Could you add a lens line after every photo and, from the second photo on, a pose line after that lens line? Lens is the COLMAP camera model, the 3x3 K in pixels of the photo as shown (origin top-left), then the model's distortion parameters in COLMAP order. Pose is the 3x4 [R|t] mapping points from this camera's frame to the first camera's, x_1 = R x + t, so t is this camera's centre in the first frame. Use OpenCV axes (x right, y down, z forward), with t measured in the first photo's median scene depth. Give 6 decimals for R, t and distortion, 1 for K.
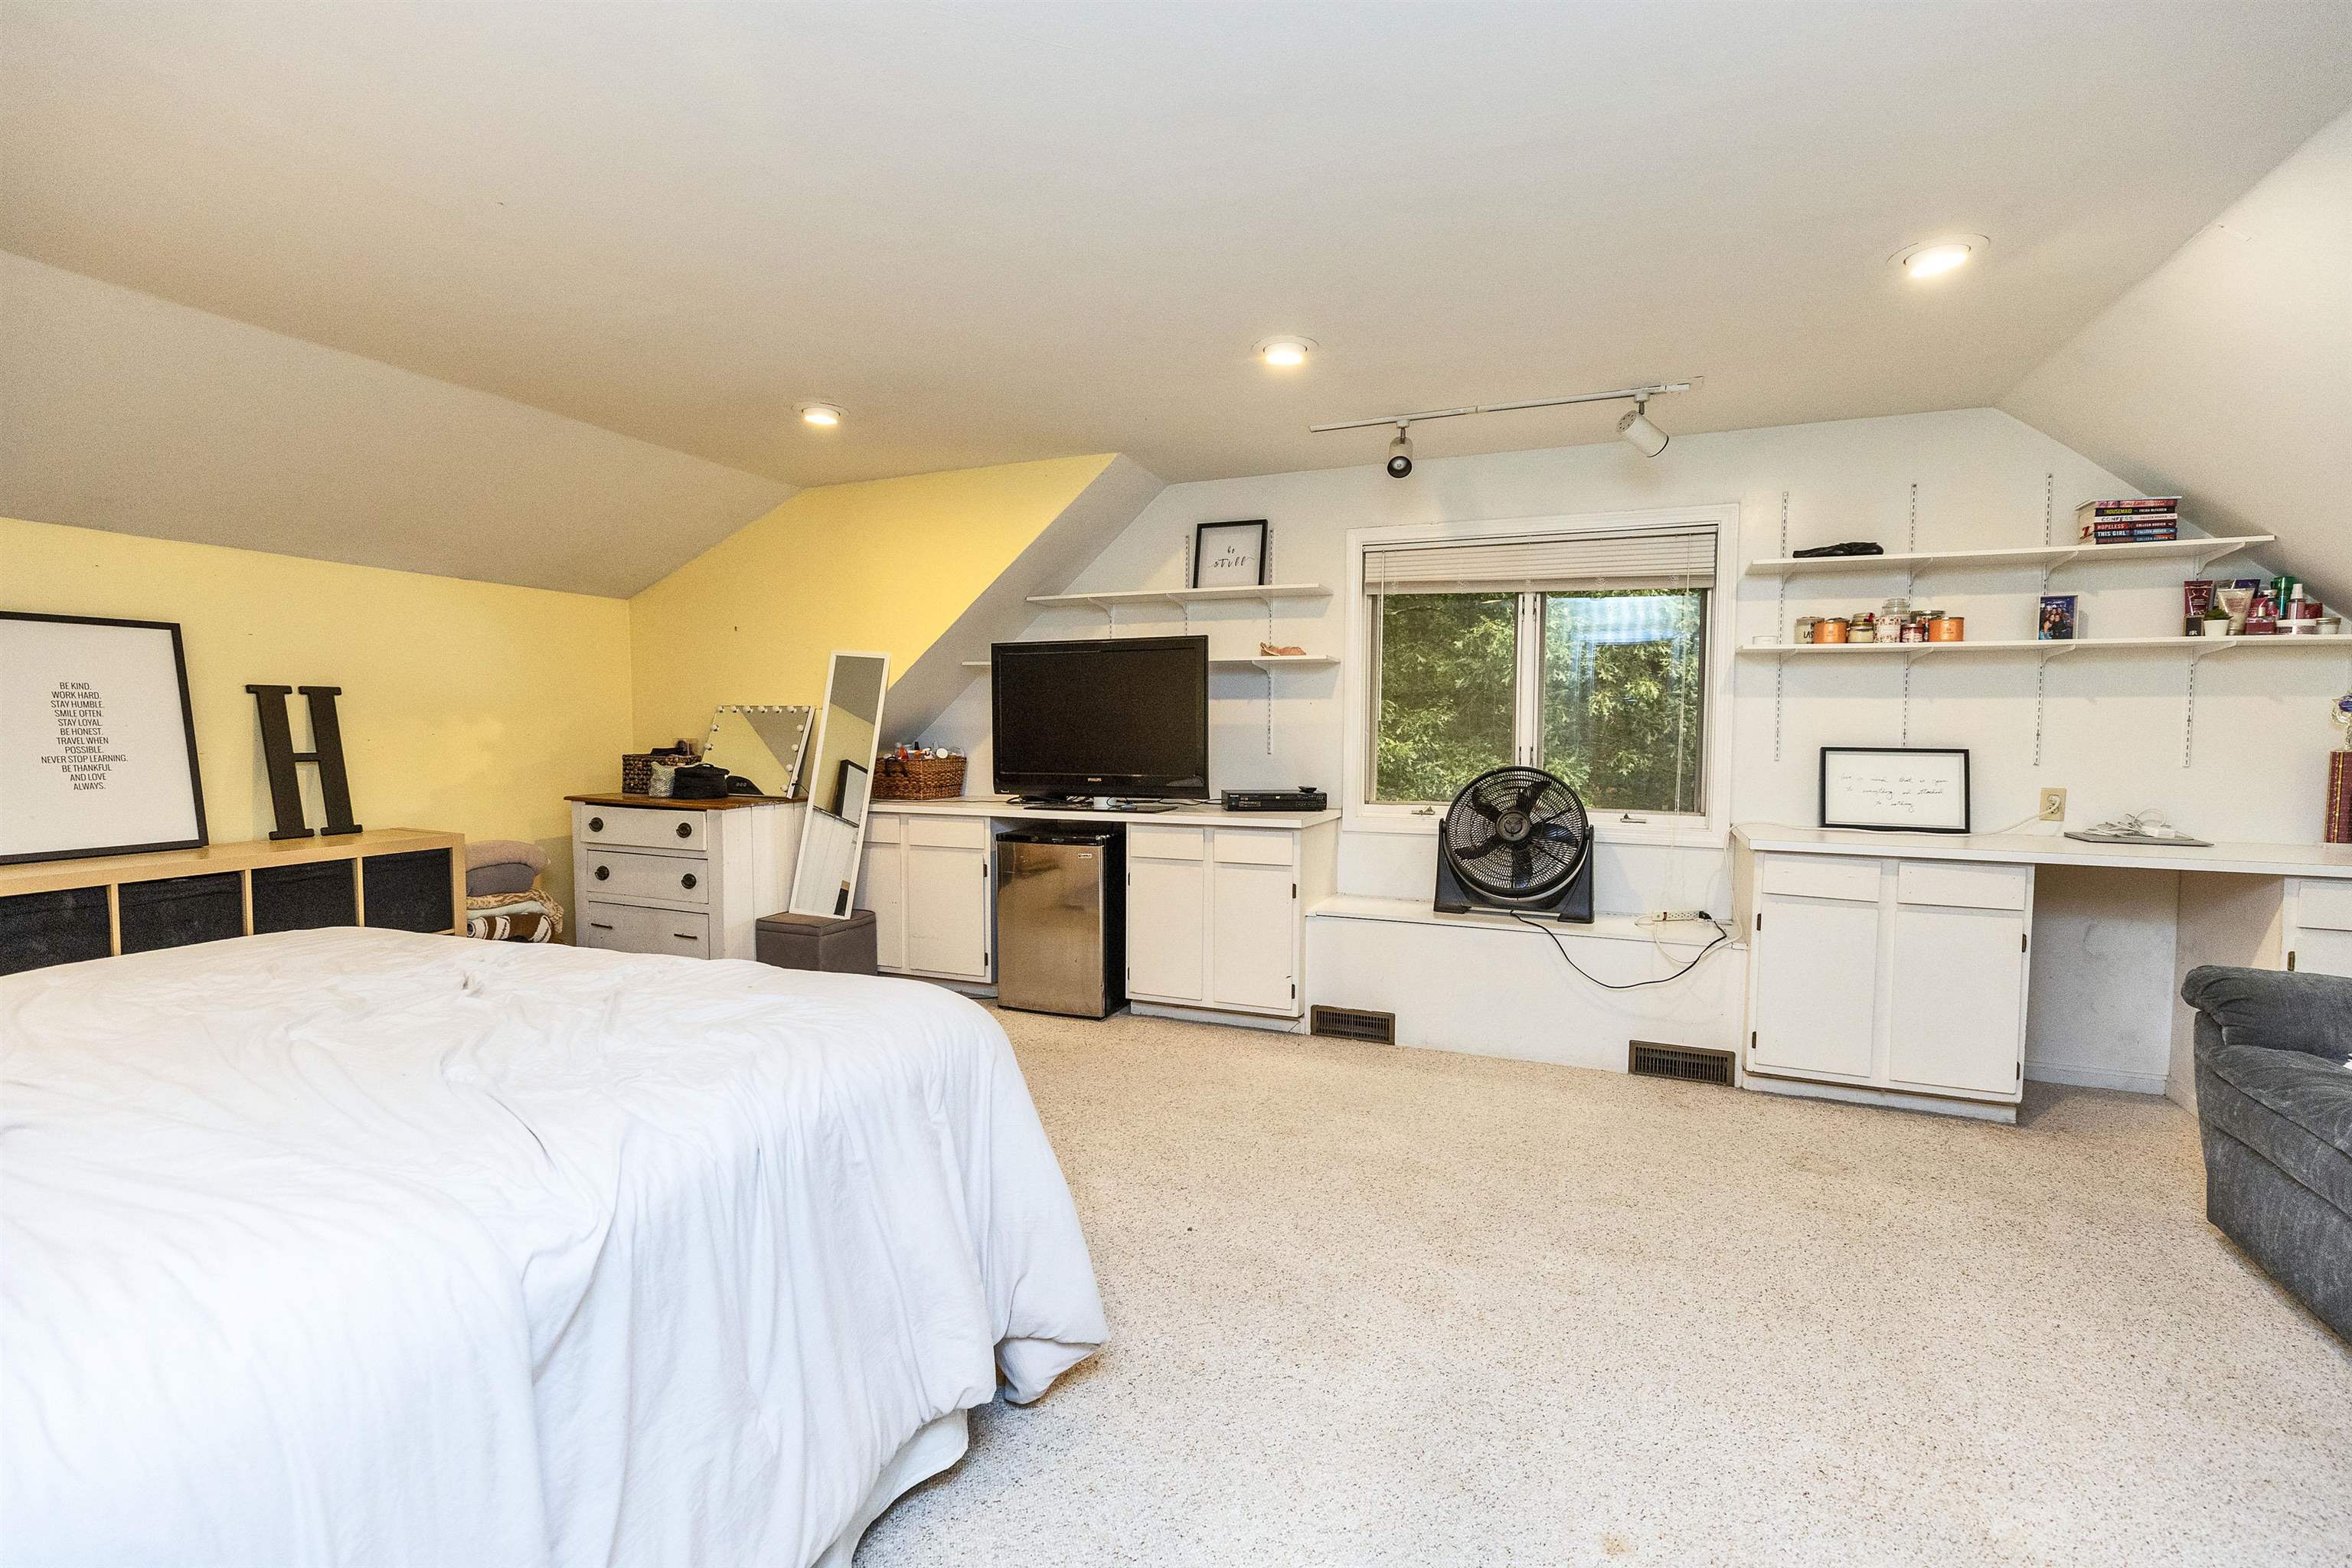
lens RADIAL K [[1039.3, 0, 1173.5], [0, 1039.3, 784.5], [0, 0, 1]] dist [0.000716, 0.000253]
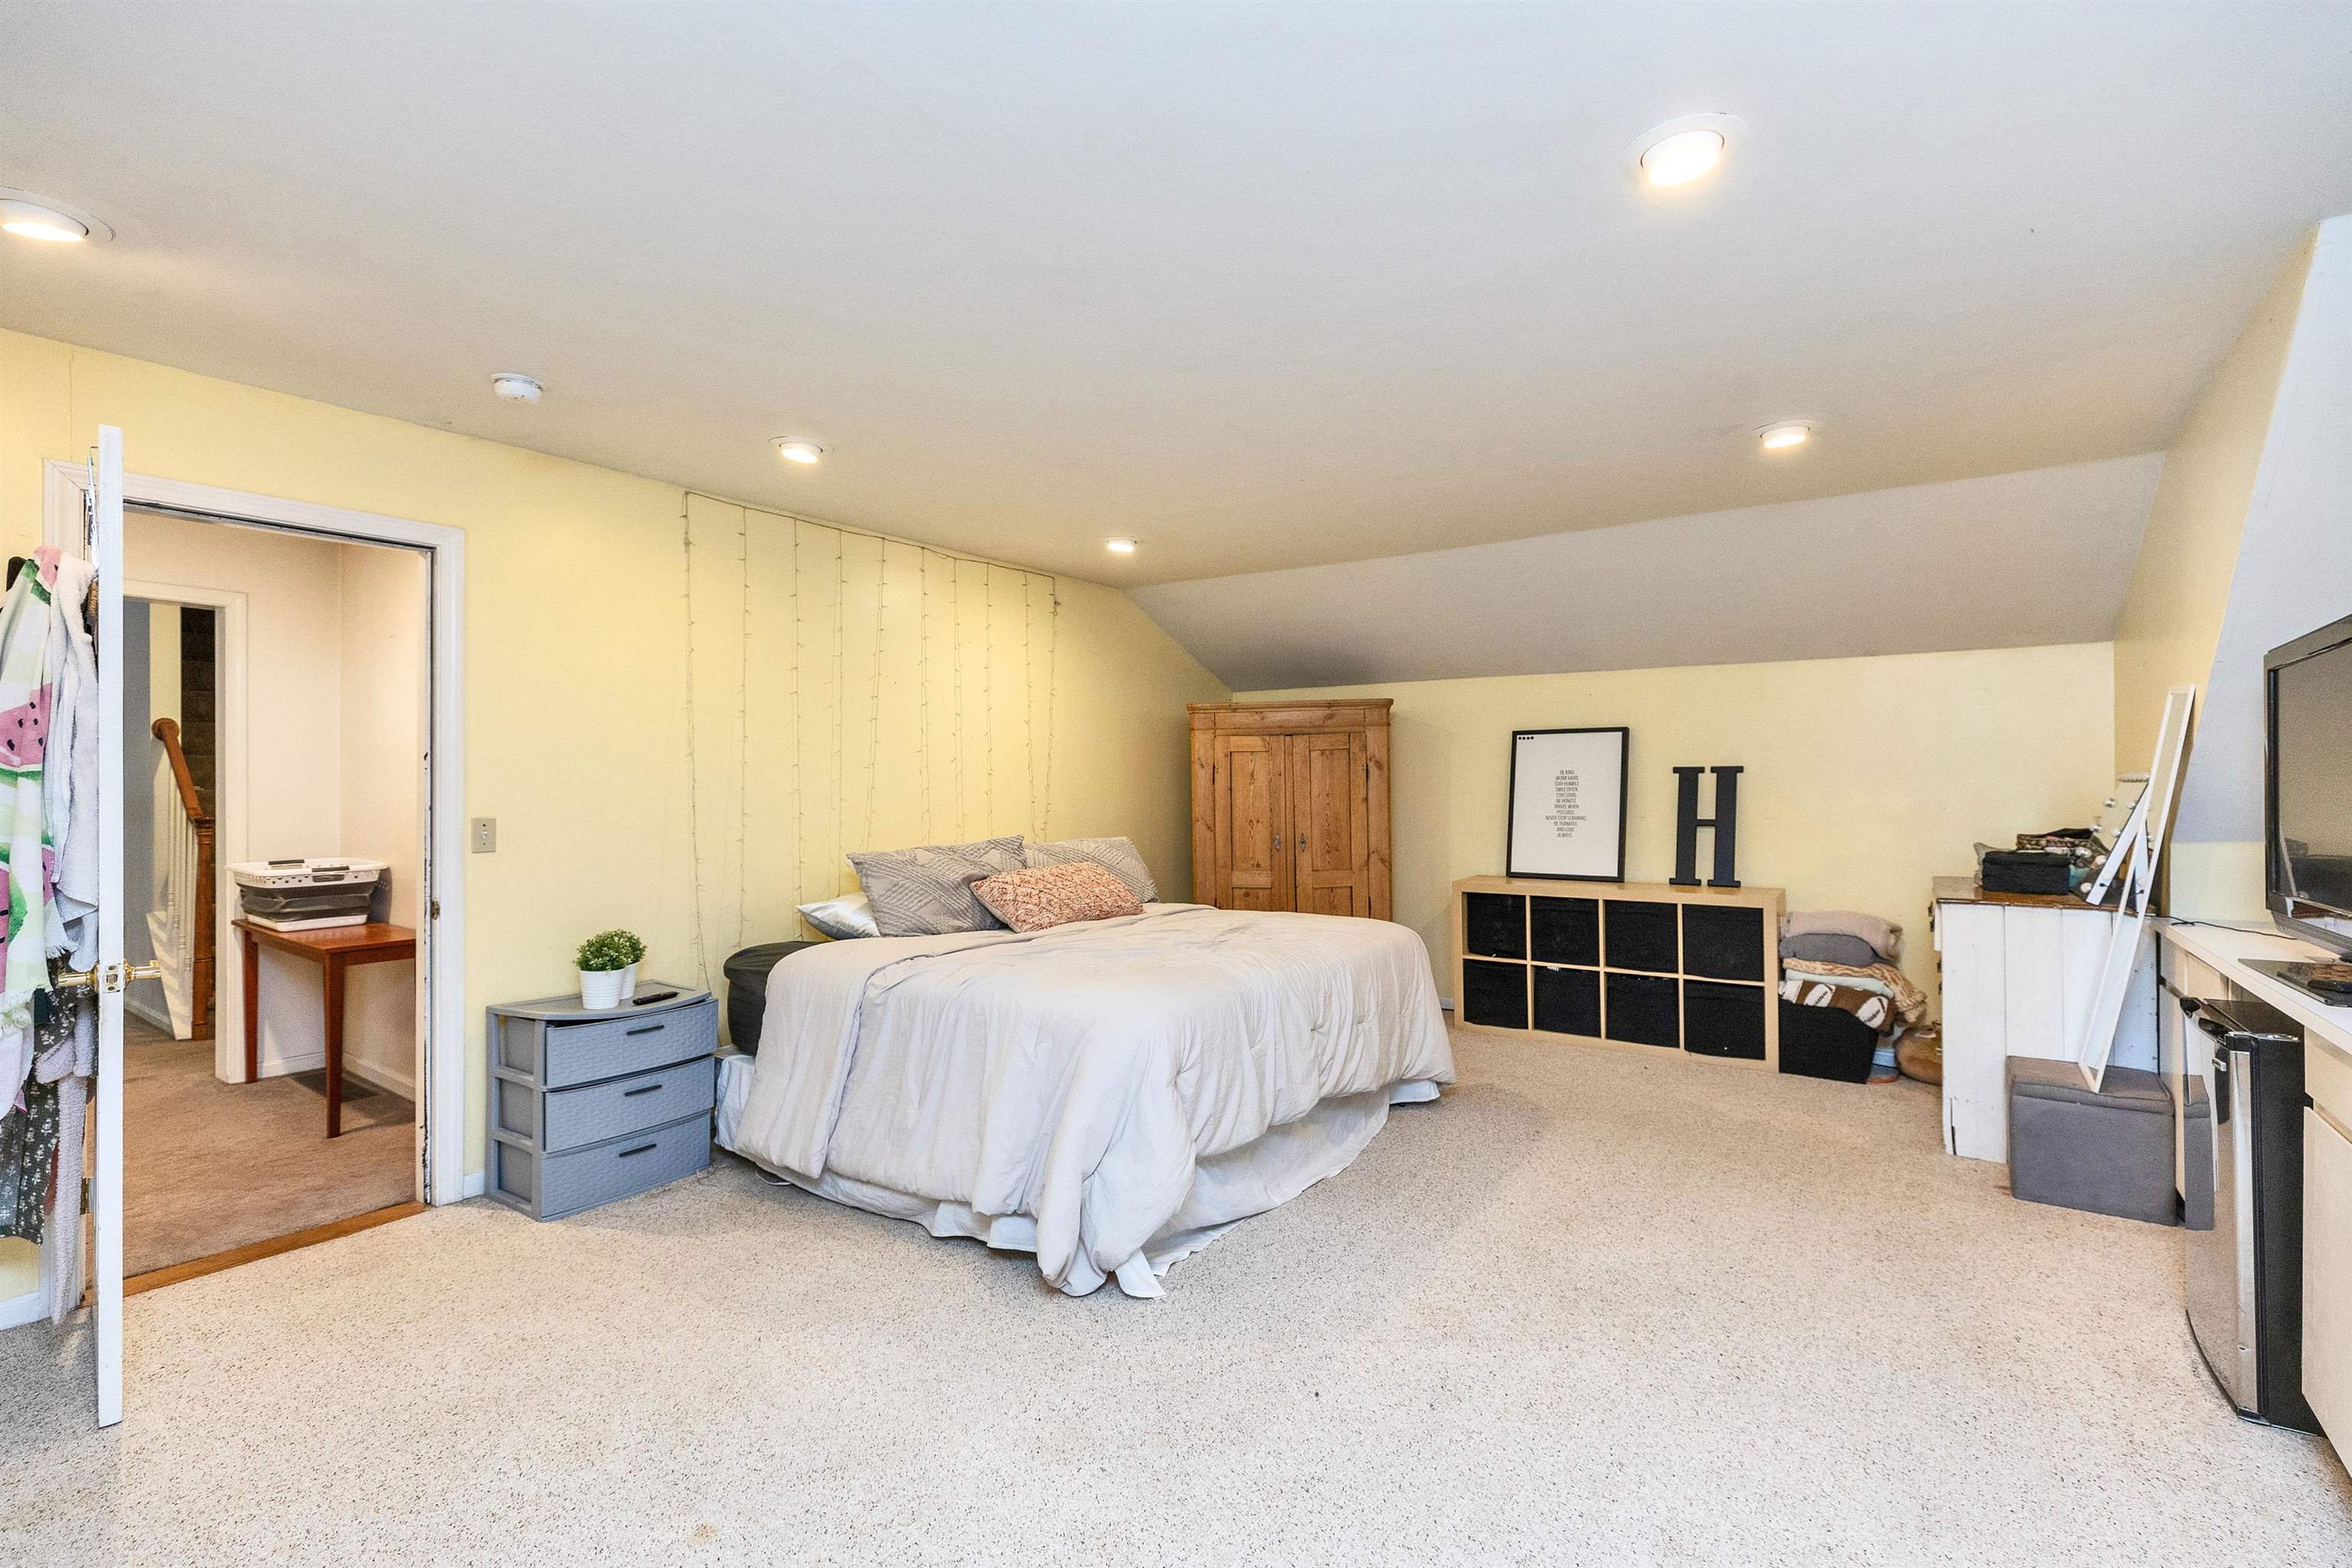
lens RADIAL K [[1039.3, 0, 1173.5], [0, 1039.3, 784.5], [0, 0, 1]] dist [0.000716, 0.000253]
pose [[-0.205553, -0.007726, -0.978616, 0.530784], [-0.056675, 0.998385, 0.004022, -0.040955], [0.977004, 0.056290, -0.205658, 0.626582]]
